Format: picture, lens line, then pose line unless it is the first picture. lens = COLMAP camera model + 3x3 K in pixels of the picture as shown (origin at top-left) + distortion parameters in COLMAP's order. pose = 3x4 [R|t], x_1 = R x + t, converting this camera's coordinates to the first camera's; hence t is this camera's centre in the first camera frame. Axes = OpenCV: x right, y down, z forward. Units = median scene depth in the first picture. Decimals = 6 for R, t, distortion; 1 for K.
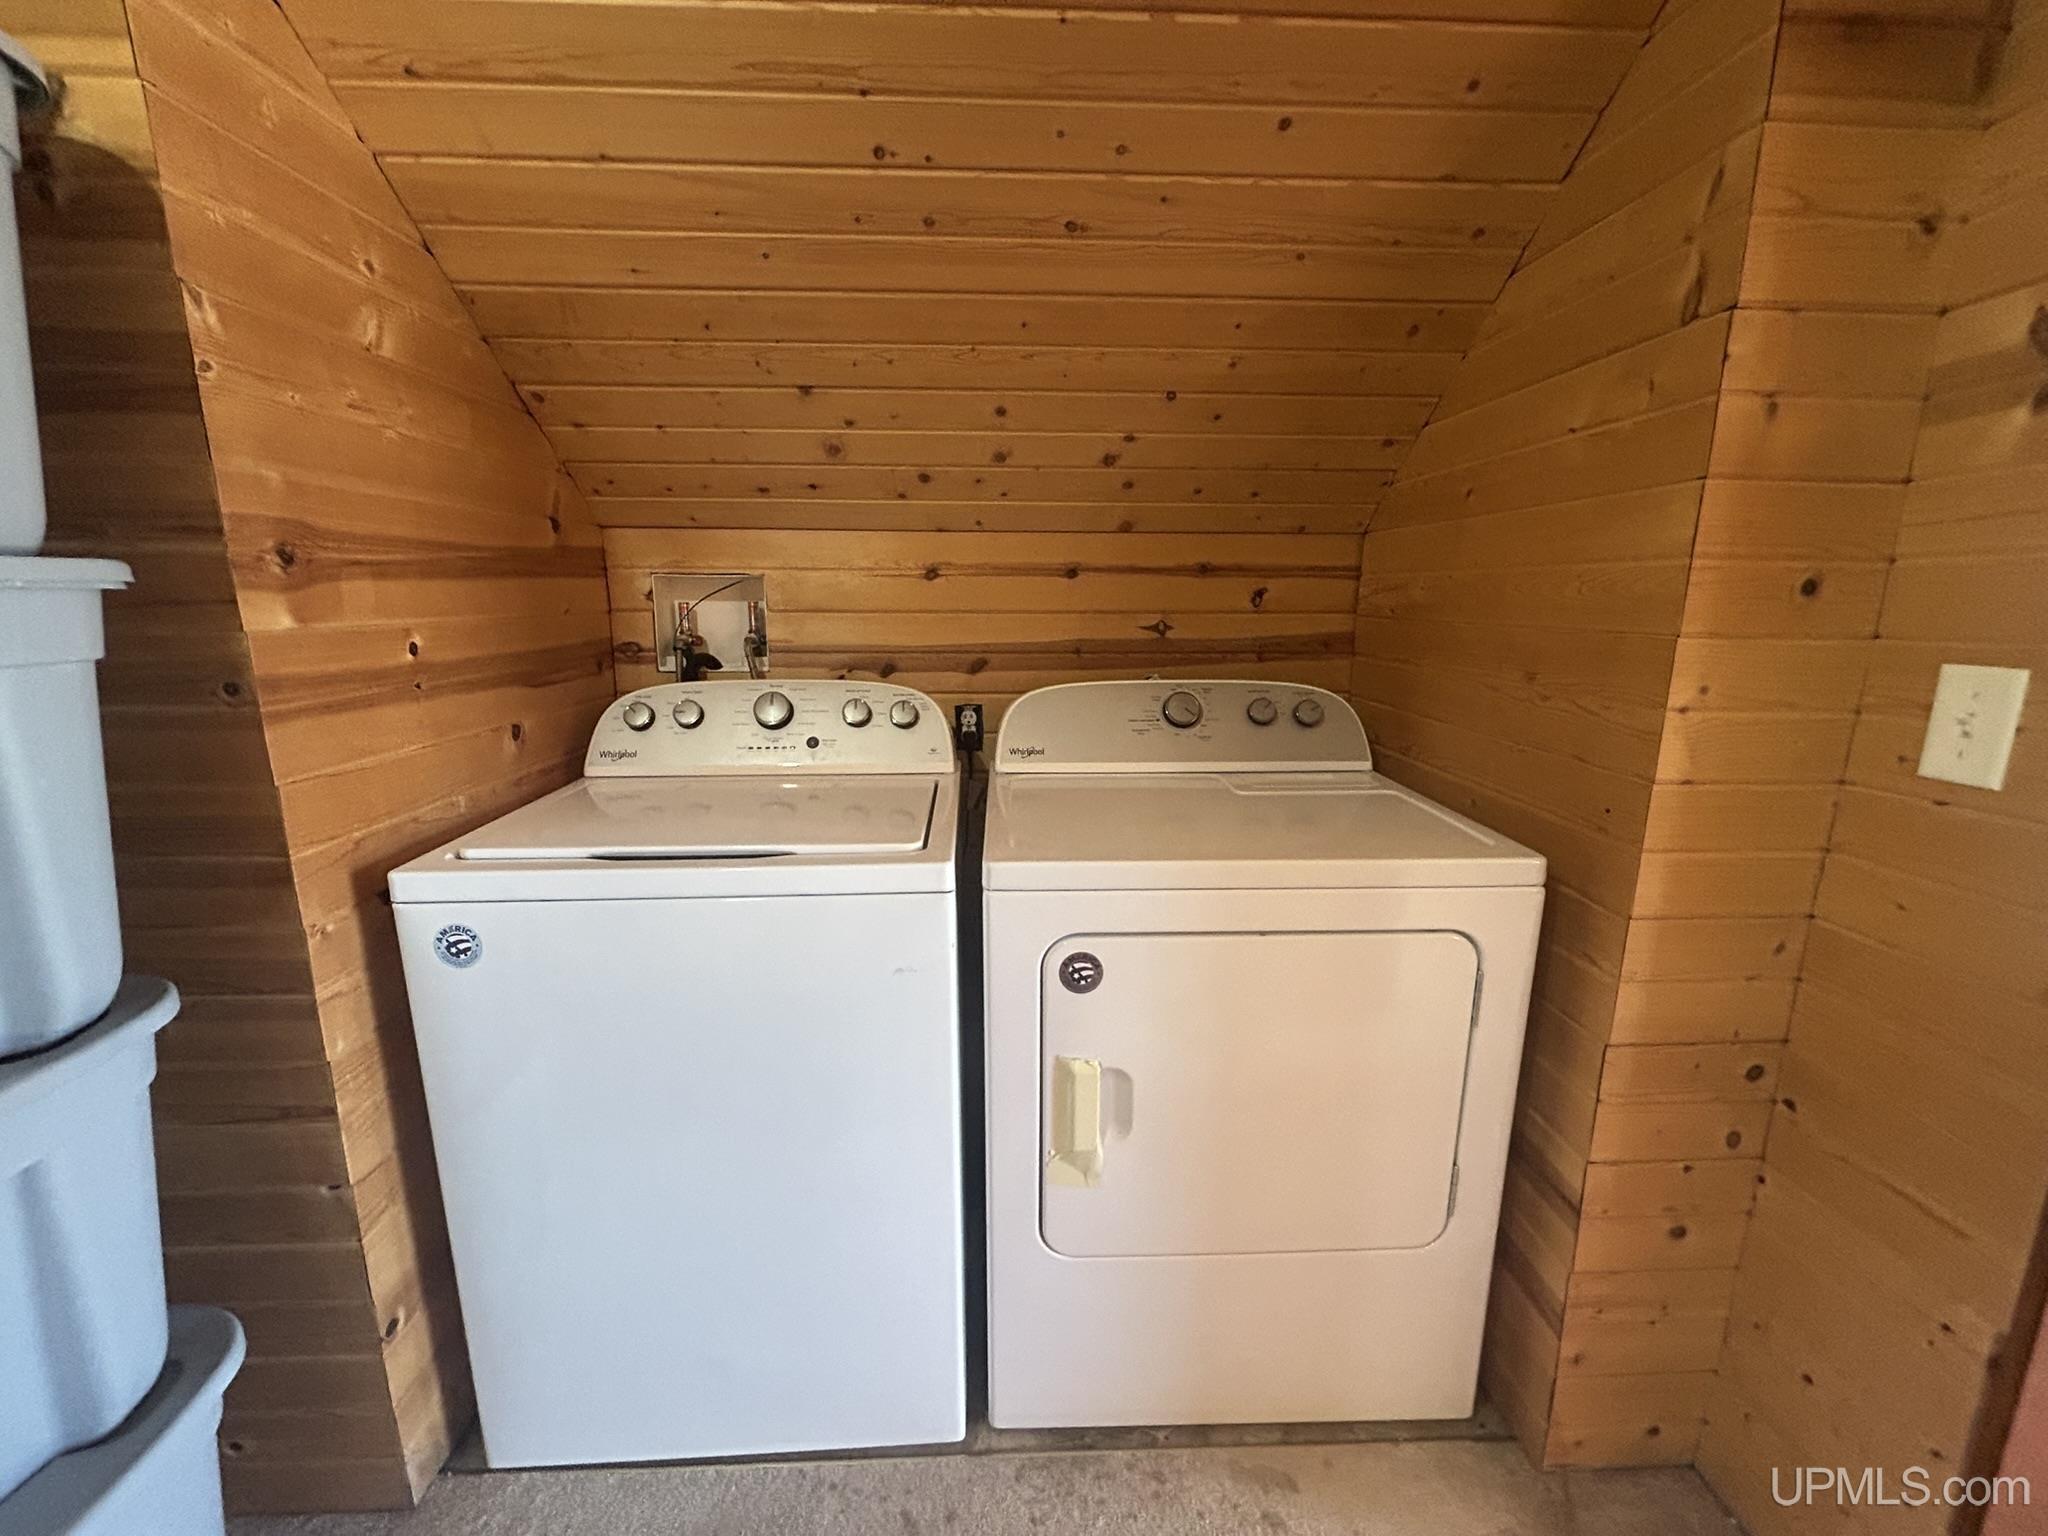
lens RADIAL K [[828.9, 0, 1026.5], [0, 828.9, 767.1], [0, 0, 1]] dist [0.002602, -0.001620]
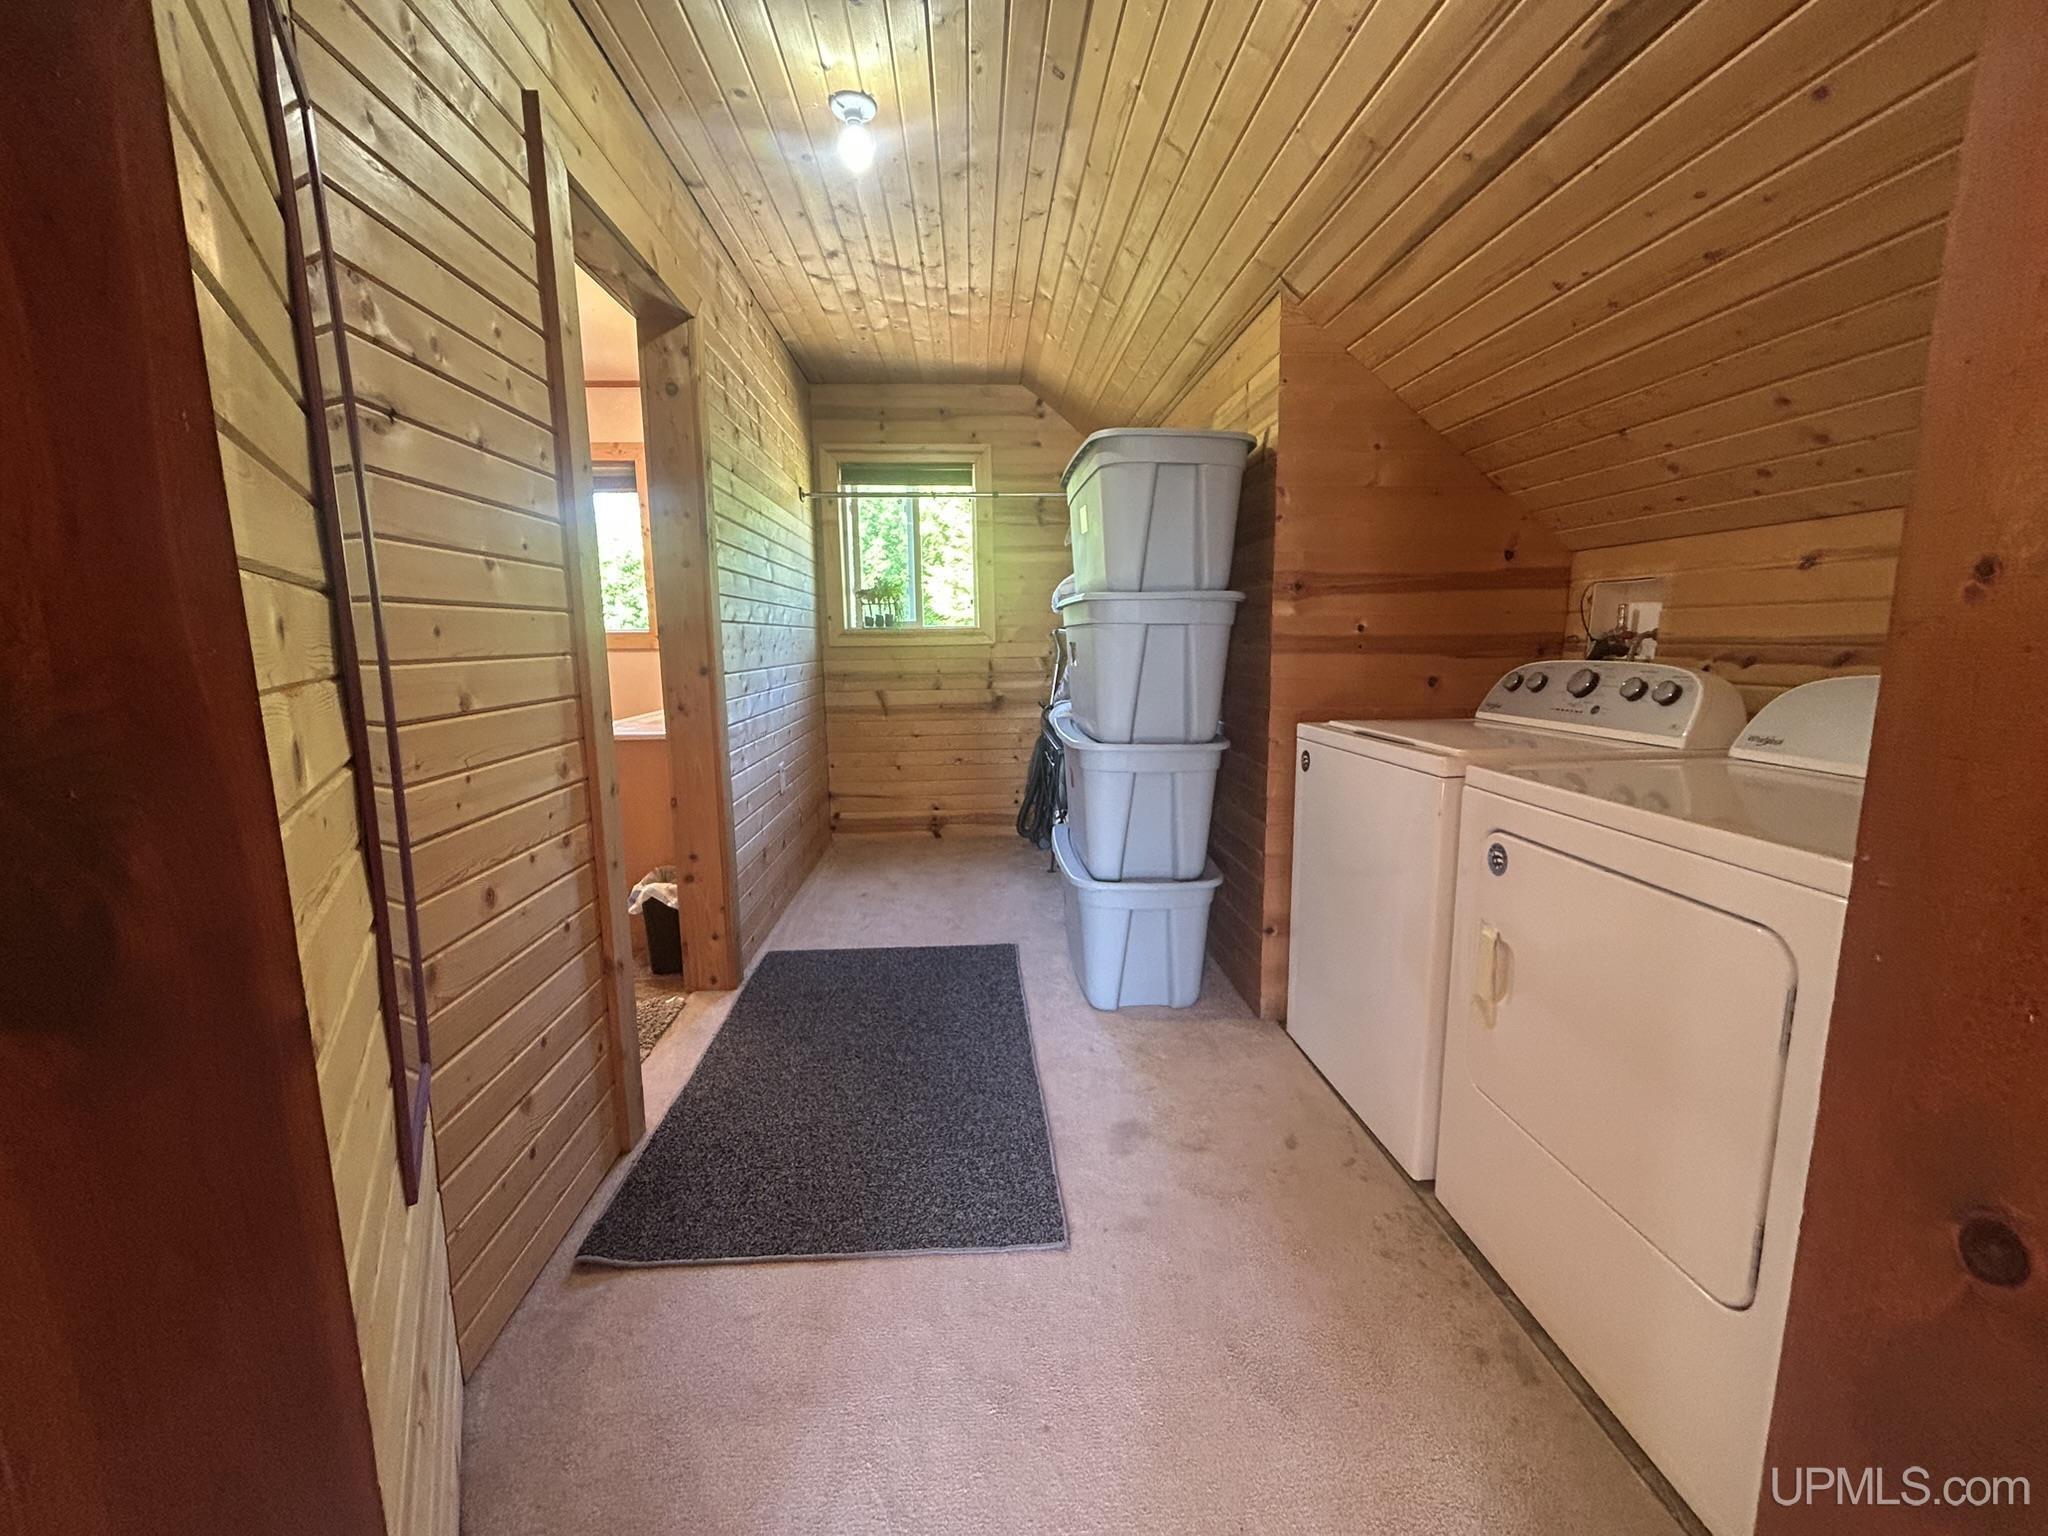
lens RADIAL K [[828.9, 0, 1021.7], [0, 828.9, 764.3], [0, 0, 1]] dist [0.002602, -0.001620]
pose [[0.026517, 0.148091, -0.988618, 1.350663], [-0.196197, 0.970502, 0.140115, 0.062227], [0.980206, 0.190248, 0.054789, 0.143682]]
